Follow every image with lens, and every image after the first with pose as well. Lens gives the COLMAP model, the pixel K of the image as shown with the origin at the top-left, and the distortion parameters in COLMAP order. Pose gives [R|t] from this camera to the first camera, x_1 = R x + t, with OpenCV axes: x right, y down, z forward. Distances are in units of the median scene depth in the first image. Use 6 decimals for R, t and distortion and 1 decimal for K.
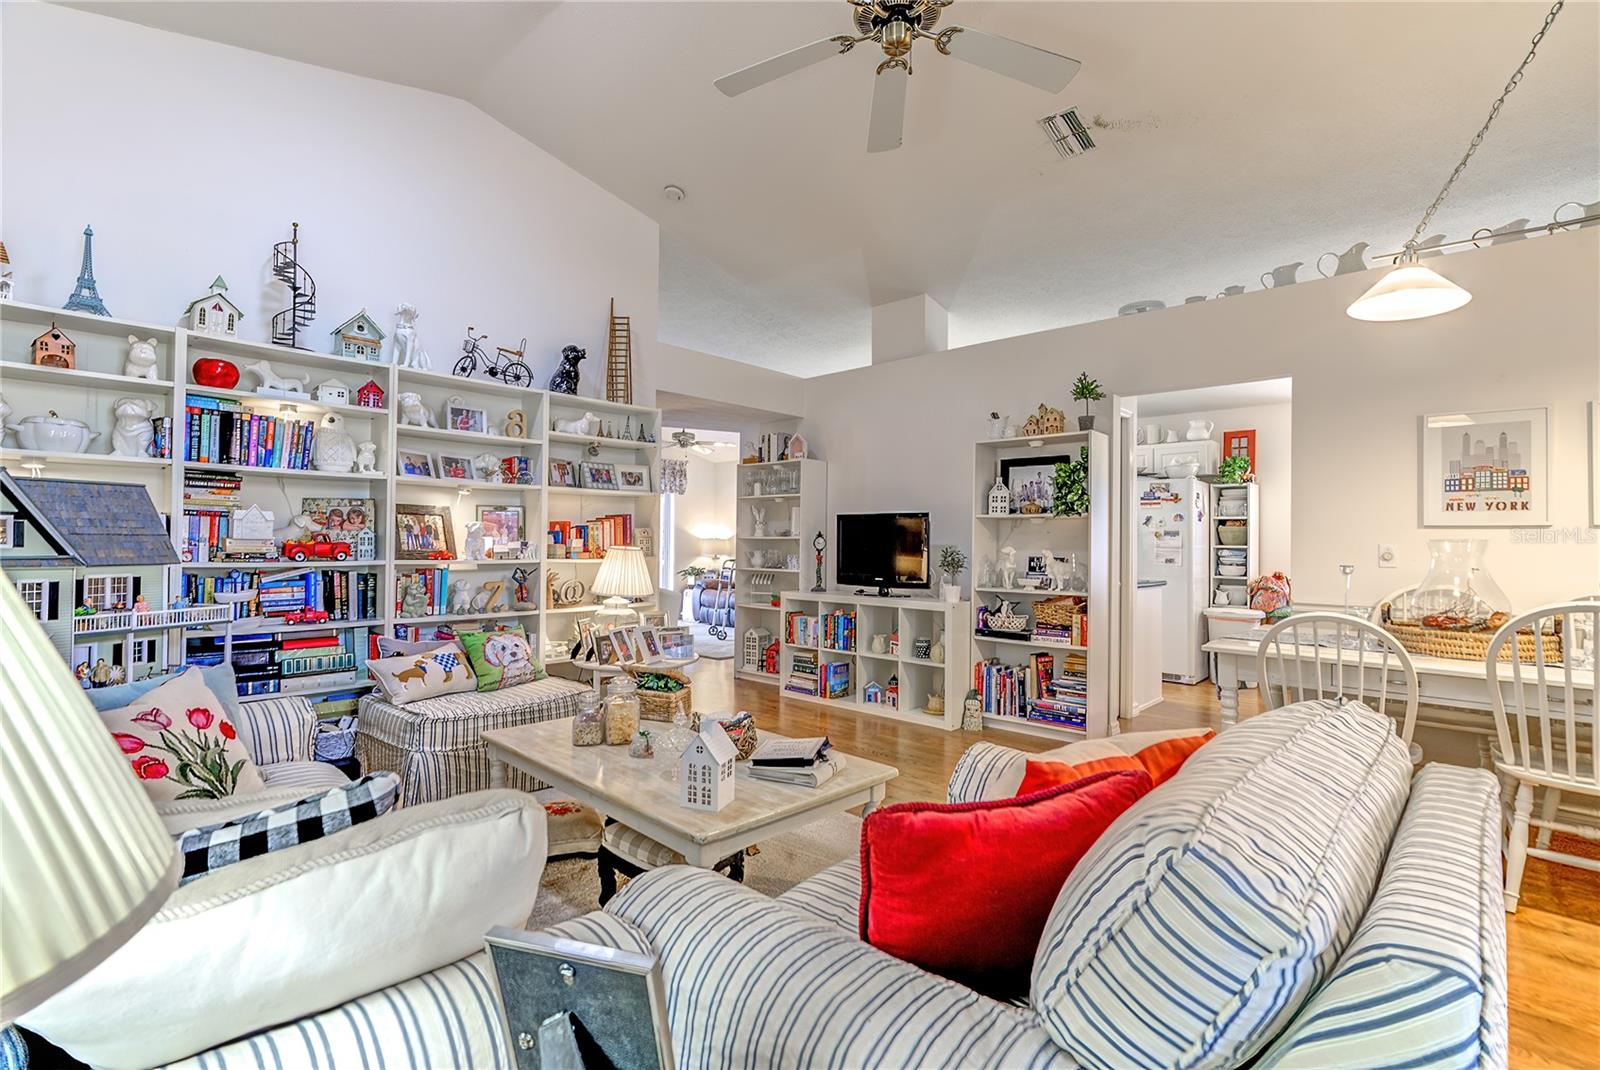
lens RADIAL K [[743.3, 0, 810.2], [0, 743.3, 527.5], [0, 0, 1]] dist [-0.000898, 0.001305]
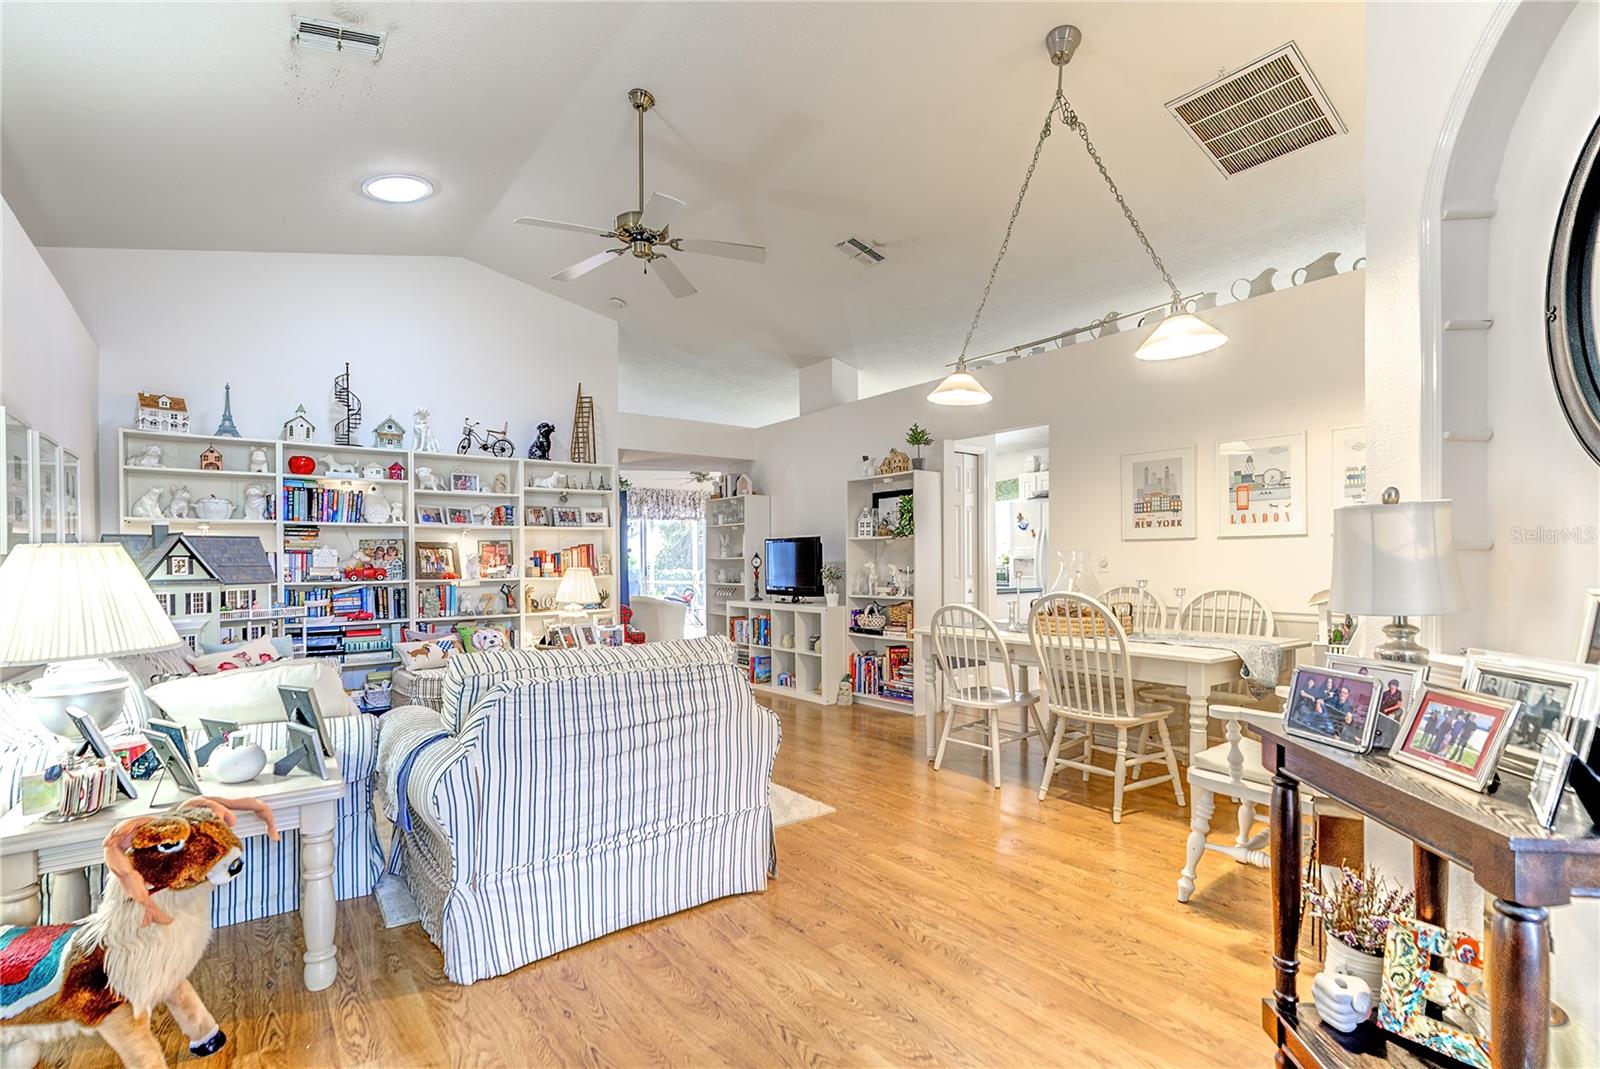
lens RADIAL K [[743.3, 0, 795.4], [0, 743.3, 560.2], [0, 0, 1]] dist [-0.000898, 0.001305]
pose [[0.984293, -0.020745, -0.175319, 0.389969], [0.023935, 0.999584, 0.016101, -0.000939], [0.174912, -0.020045, 0.984380, -0.294678]]
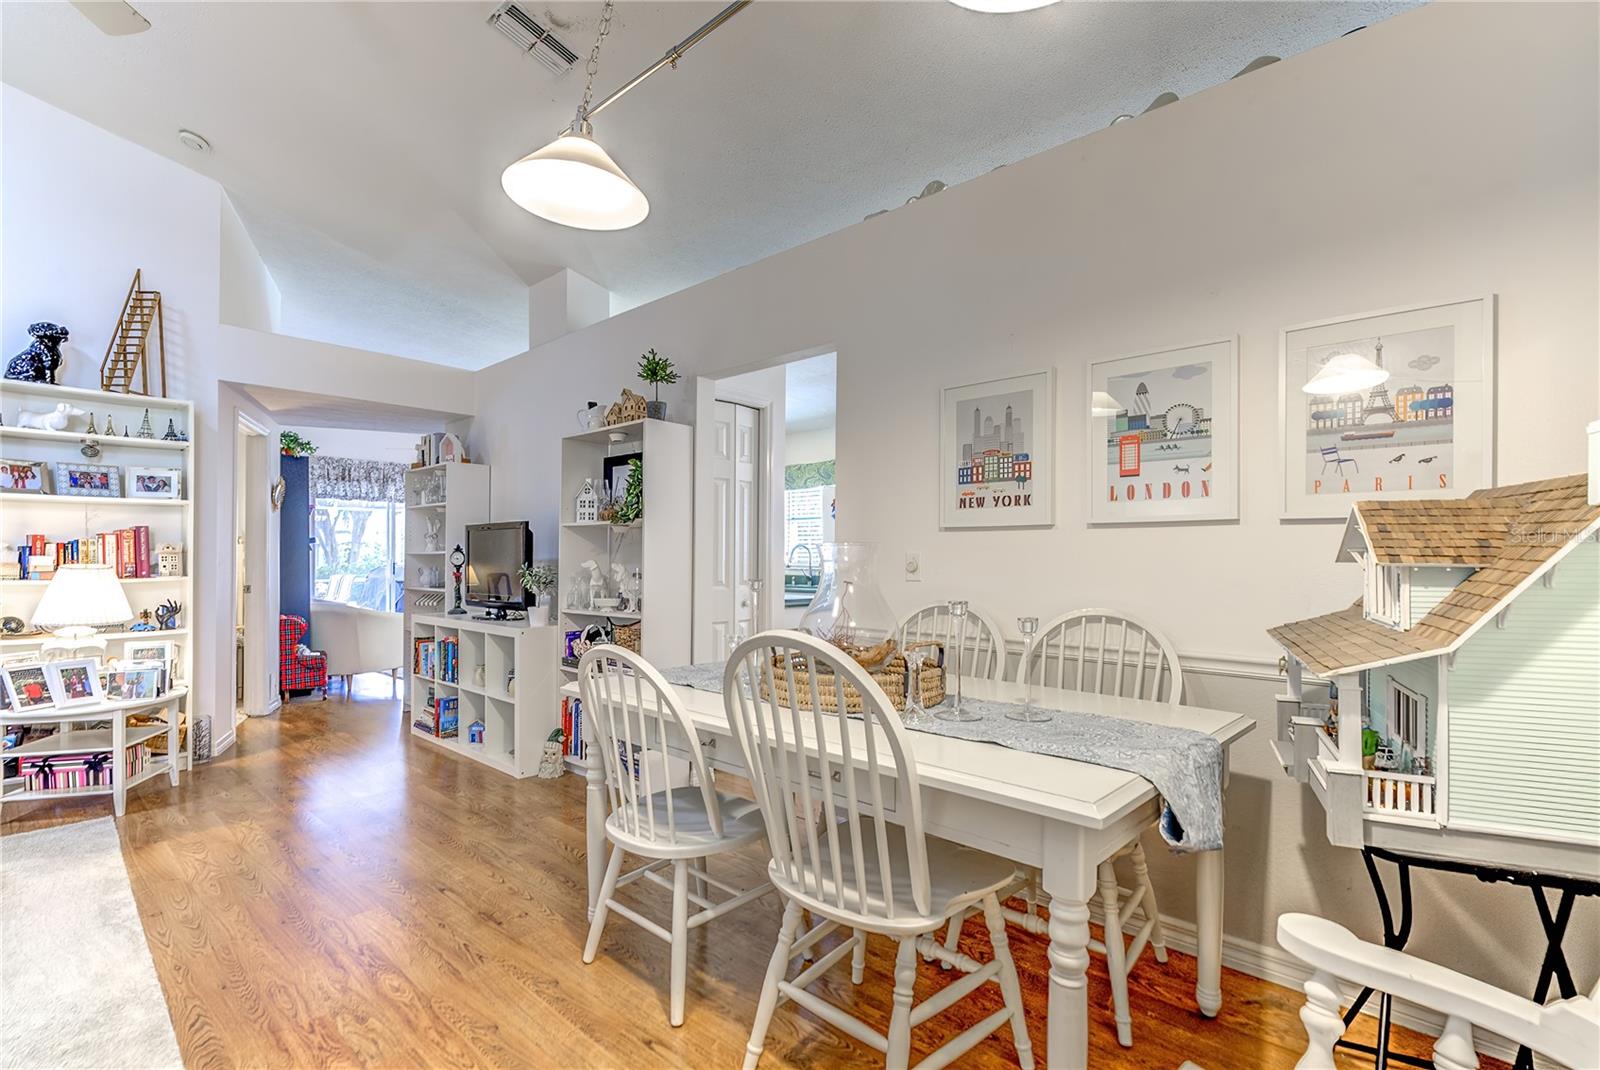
lens RADIAL K [[743.3, 0, 794.0], [0, 743.3, 558.7], [0, 0, 1]] dist [-0.000898, 0.001305]
pose [[0.999953, -0.009700, 0.000510, 0.531831], [0.009688, 0.999750, 0.020132, 0.010111], [-0.000705, -0.020126, 0.999797, 0.169659]]
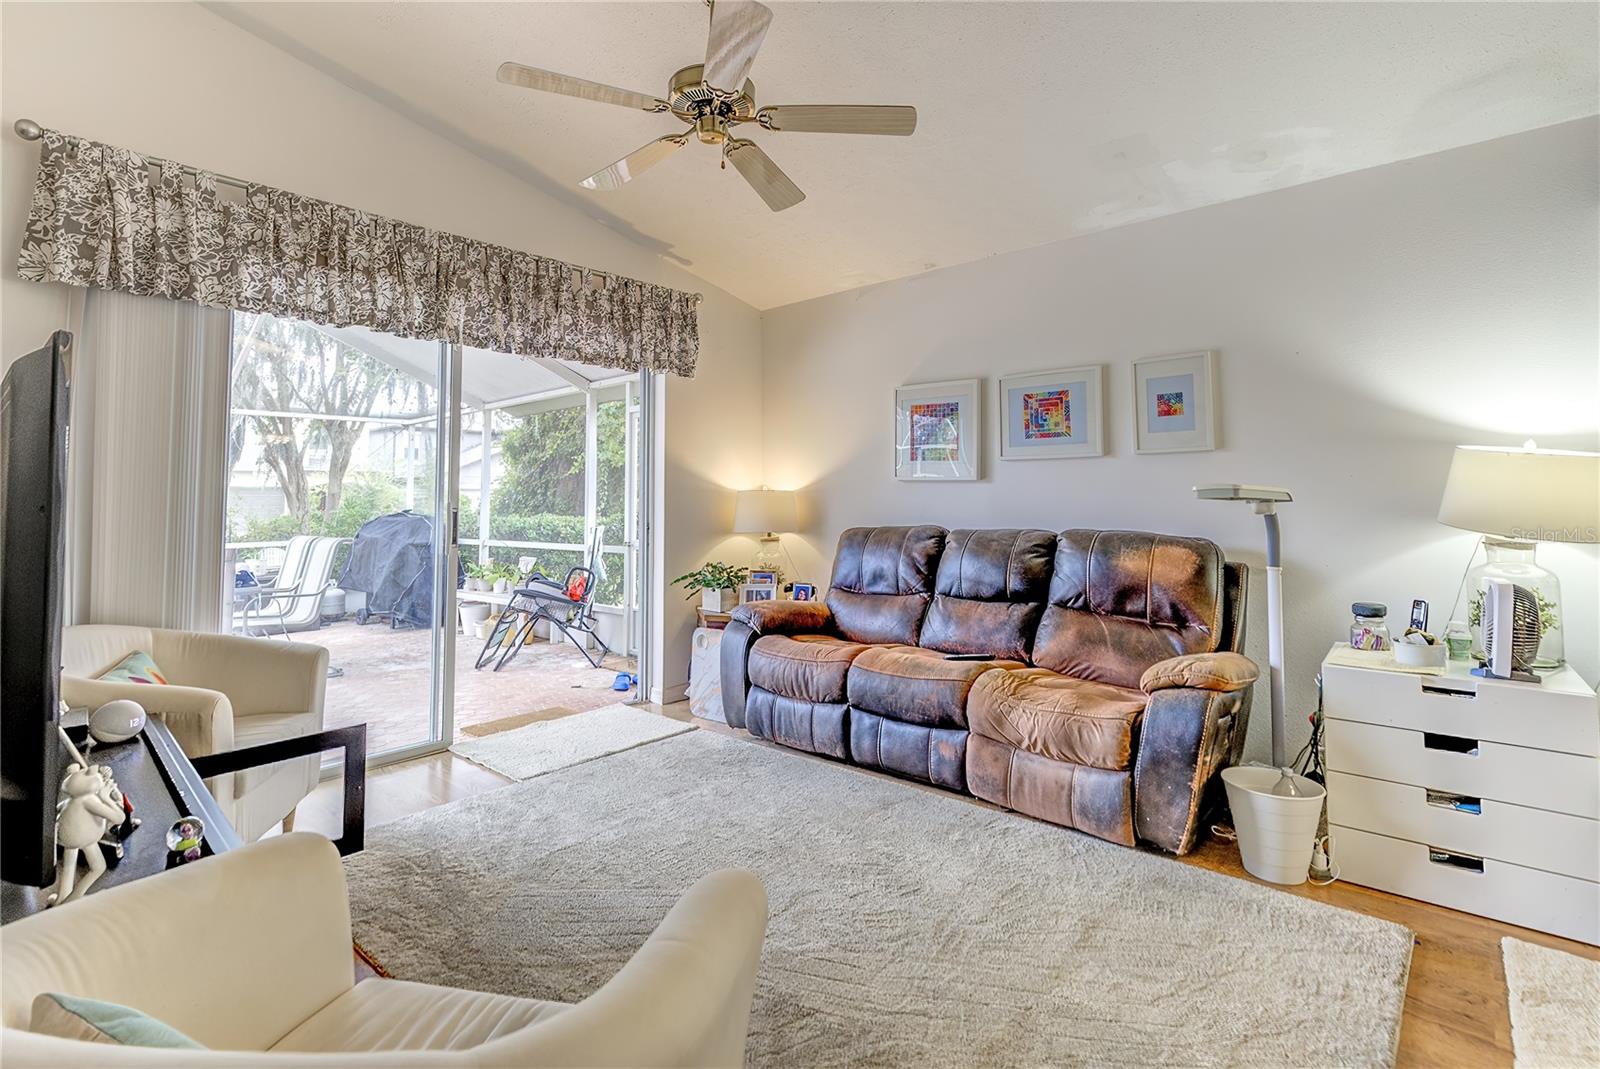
lens RADIAL K [[743.3, 0, 791.9], [0, 743.3, 459.9], [0, 0, 1]] dist [-0.000898, 0.001305]
pose [[0.999561, -0.016541, 0.024564, -0.329990], [0.017430, 0.999184, -0.036430, 0.034465], [-0.023941, 0.036843, 0.999034, 1.592032]]
